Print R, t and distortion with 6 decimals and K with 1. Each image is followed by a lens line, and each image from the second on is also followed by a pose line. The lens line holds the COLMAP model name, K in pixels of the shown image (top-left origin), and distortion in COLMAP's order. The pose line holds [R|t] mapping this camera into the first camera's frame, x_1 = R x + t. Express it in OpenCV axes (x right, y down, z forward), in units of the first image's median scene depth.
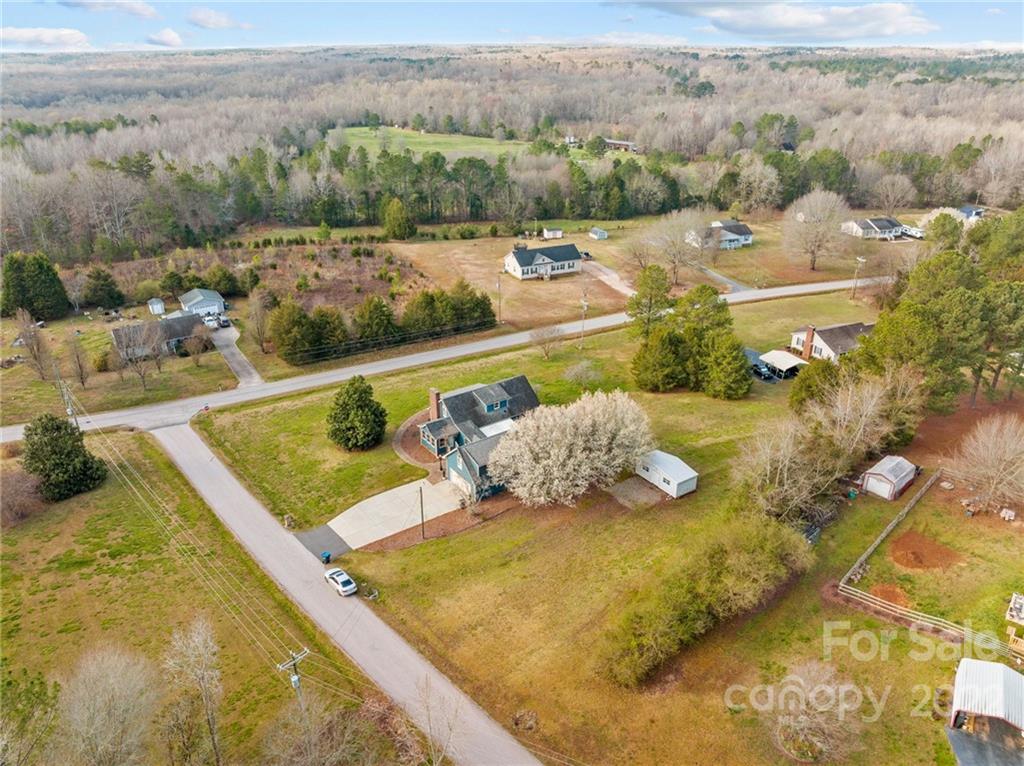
lens RADIAL K [[726.0, 0, 507.8], [0, 726.0, 379.2], [0, 0, 1]] dist [0.004671, 0.003601]
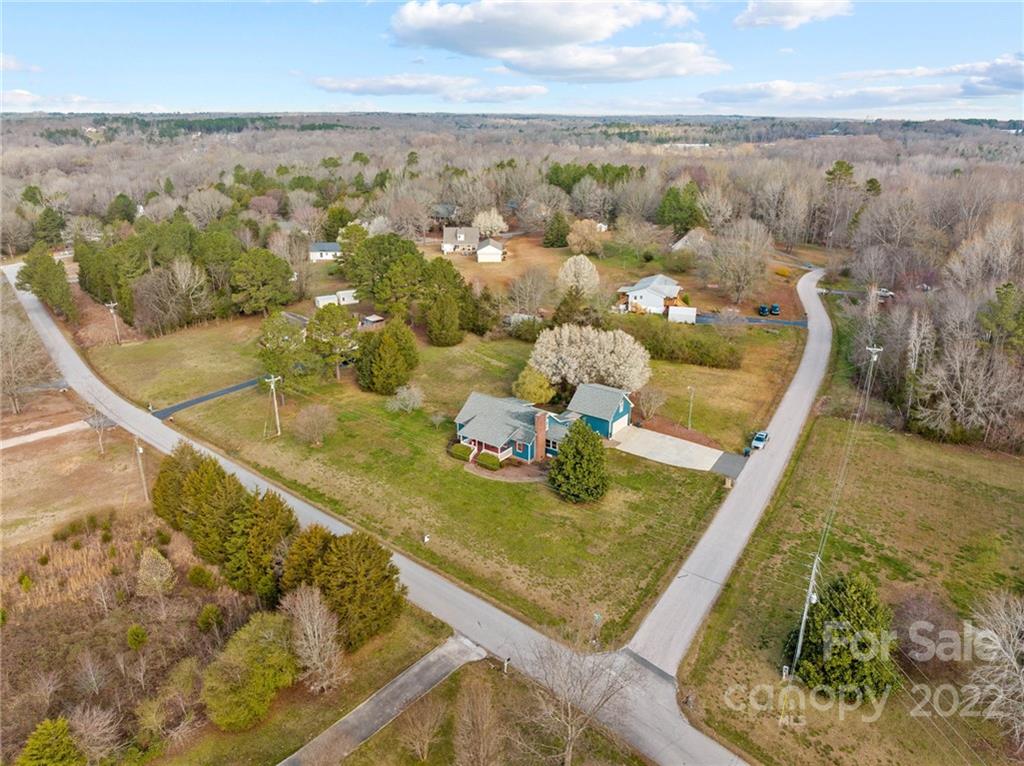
lens RADIAL K [[726.0, 0, 513.0], [0, 726.0, 389.0], [0, 0, 1]] dist [0.004671, 0.003601]
pose [[-0.325225, -0.334516, 0.884493, -1.062885], [0.395309, 0.801599, 0.448519, -0.525450], [-0.859045, 0.495518, -0.128463, 1.256763]]
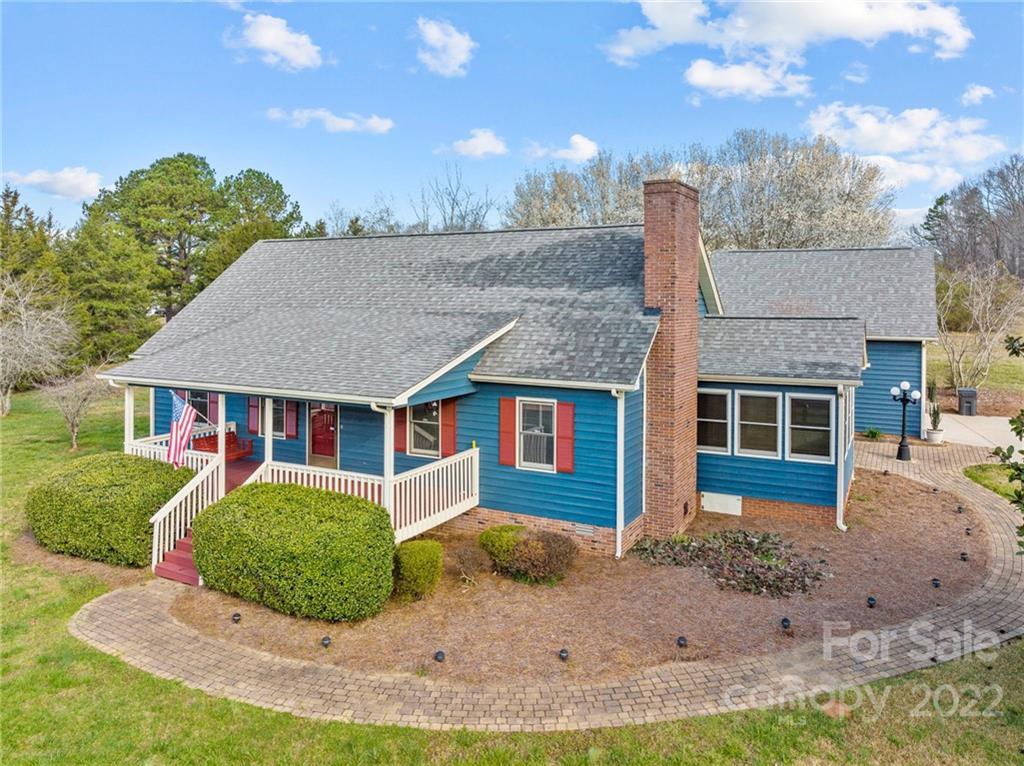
lens RADIAL K [[726.0, 0, 508.8], [0, 726.0, 378.3], [0, 0, 1]] dist [0.004671, 0.003601]
pose [[-0.462253, -0.091058, 0.882060, -0.227299], [0.365890, 0.886502, 0.283265, 0.002368], [-0.807742, 0.453677, -0.376471, 1.205298]]
